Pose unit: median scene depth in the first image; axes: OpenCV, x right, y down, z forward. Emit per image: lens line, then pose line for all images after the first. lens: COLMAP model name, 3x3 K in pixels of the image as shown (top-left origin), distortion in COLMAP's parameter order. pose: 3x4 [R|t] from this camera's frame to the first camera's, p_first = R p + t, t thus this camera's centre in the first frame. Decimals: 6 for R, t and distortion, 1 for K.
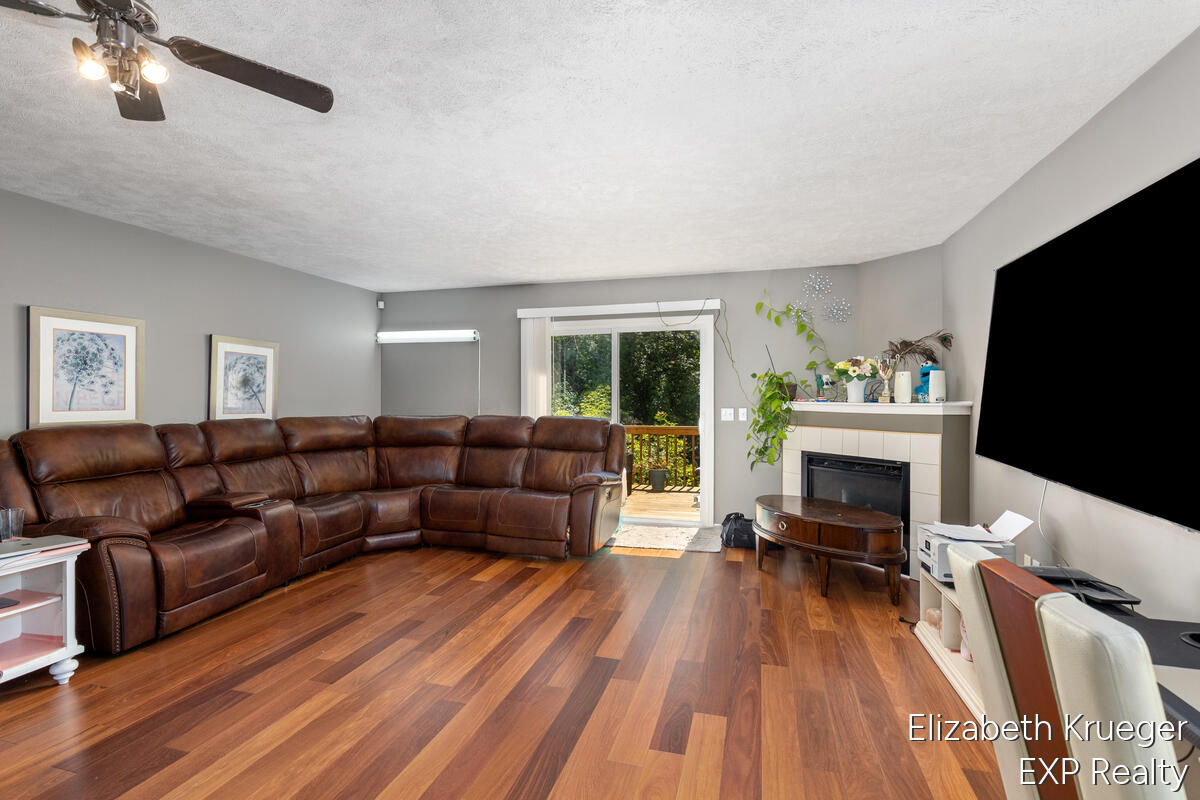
lens RADIAL K [[553.5, 0, 604.2], [0, 553.5, 403.2], [0, 0, 1]] dist [-0.010545, -0.000618]
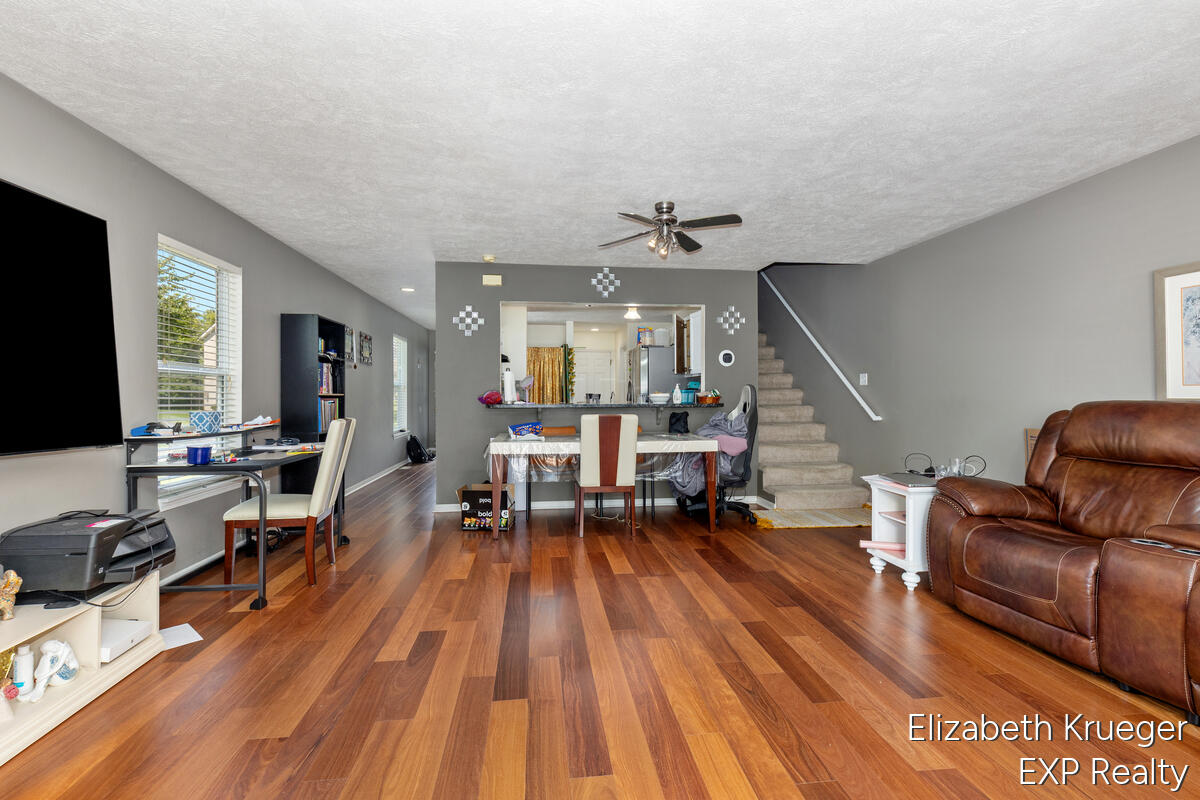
lens RADIAL K [[553.5, 0, 609.6], [0, 553.5, 395.2], [0, 0, 1]] dist [-0.010545, -0.000618]
pose [[-0.921111, -0.000203, -0.389299, 0.152252], [-0.003702, 0.999959, 0.008238, 0.027598], [0.389282, 0.009029, -0.921075, 1.510895]]
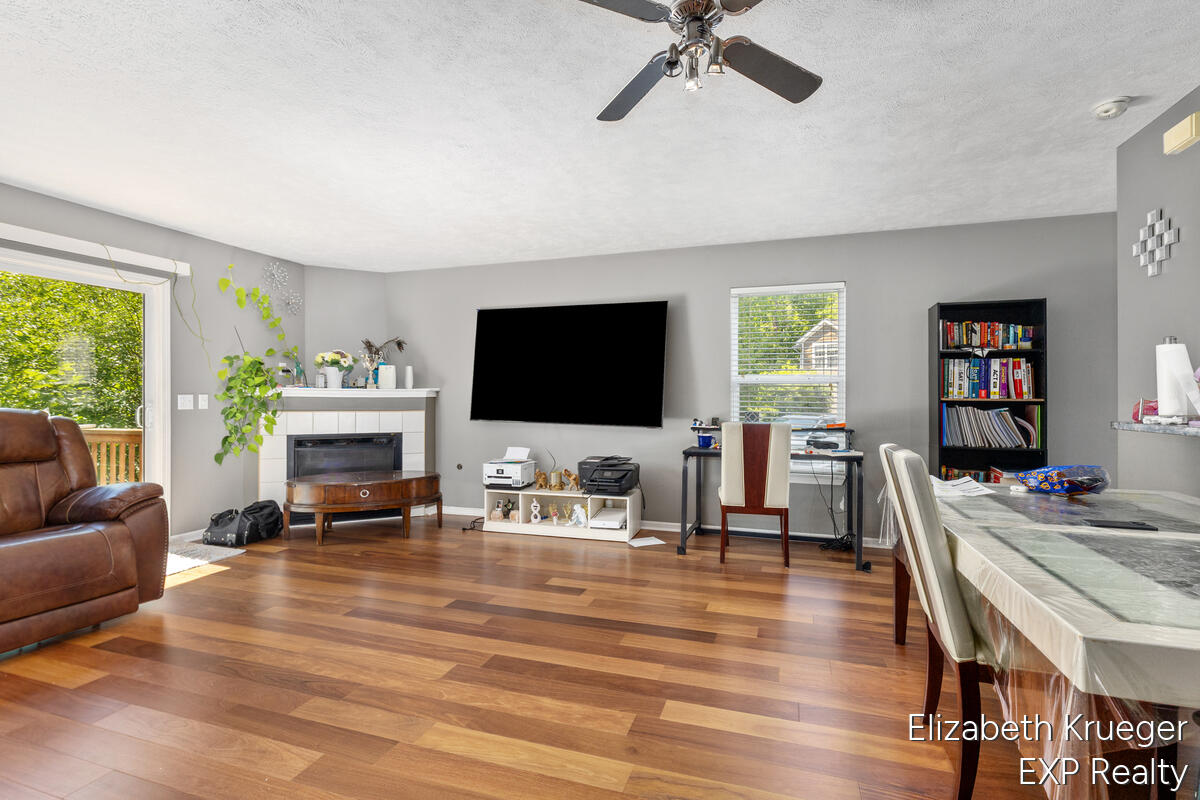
lens RADIAL K [[553.5, 0, 605.7], [0, 553.5, 394.3], [0, 0, 1]] dist [-0.010545, -0.000618]
pose [[0.062636, 0.005392, 0.998022, -0.962553], [0.008788, 0.999944, -0.005954, 0.031884], [-0.997998, 0.009143, 0.062585, 0.519310]]
